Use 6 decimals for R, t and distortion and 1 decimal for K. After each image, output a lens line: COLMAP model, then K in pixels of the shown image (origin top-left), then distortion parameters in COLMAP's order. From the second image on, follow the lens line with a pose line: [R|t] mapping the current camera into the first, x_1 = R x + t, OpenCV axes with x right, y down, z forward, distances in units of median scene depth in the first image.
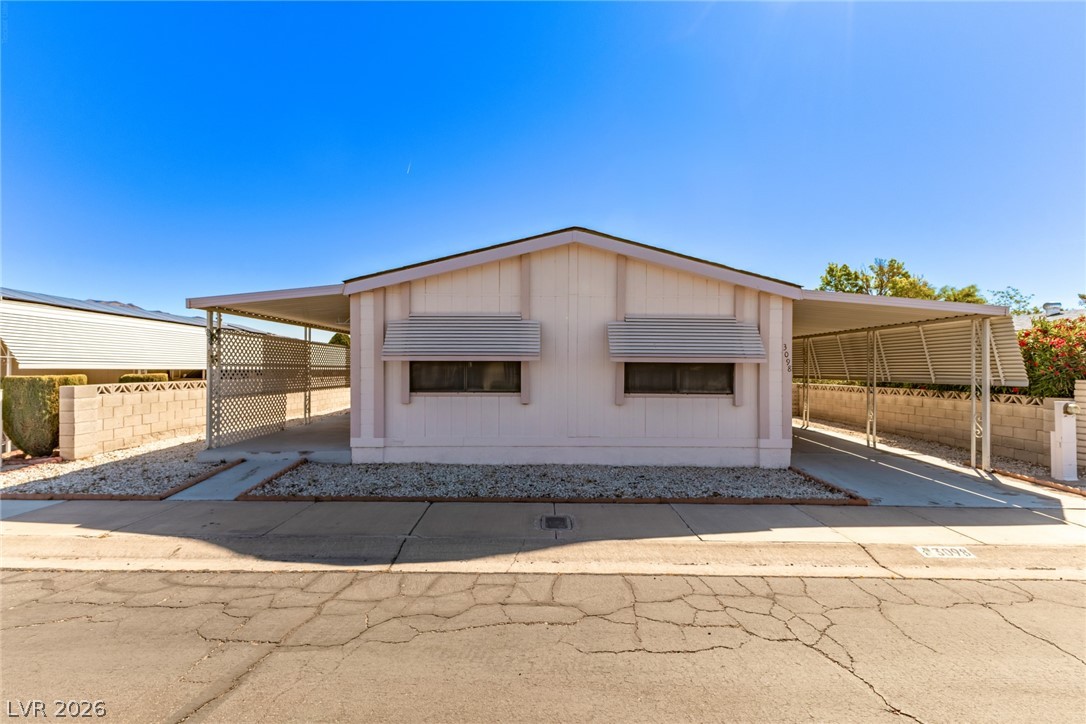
lens RADIAL K [[475.4, 0, 544.8], [0, 475.4, 364.8], [0, 0, 1]] dist [0.010472, -0.001499]
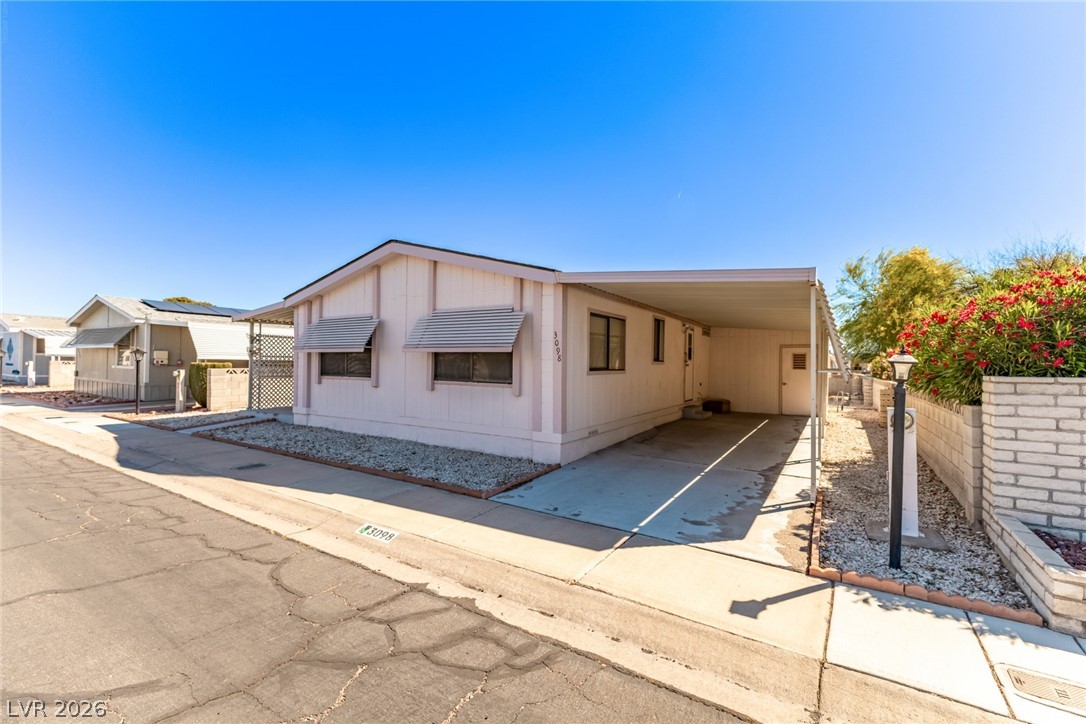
lens RADIAL K [[475.4, 0, 534.9], [0, 475.4, 356.0], [0, 0, 1]] dist [0.010472, -0.001499]
pose [[0.831975, -0.004278, -0.554797, 0.984173], [-0.002387, 0.999933, -0.011290, 0.014953], [0.554808, 0.010718, 0.831909, 0.200087]]
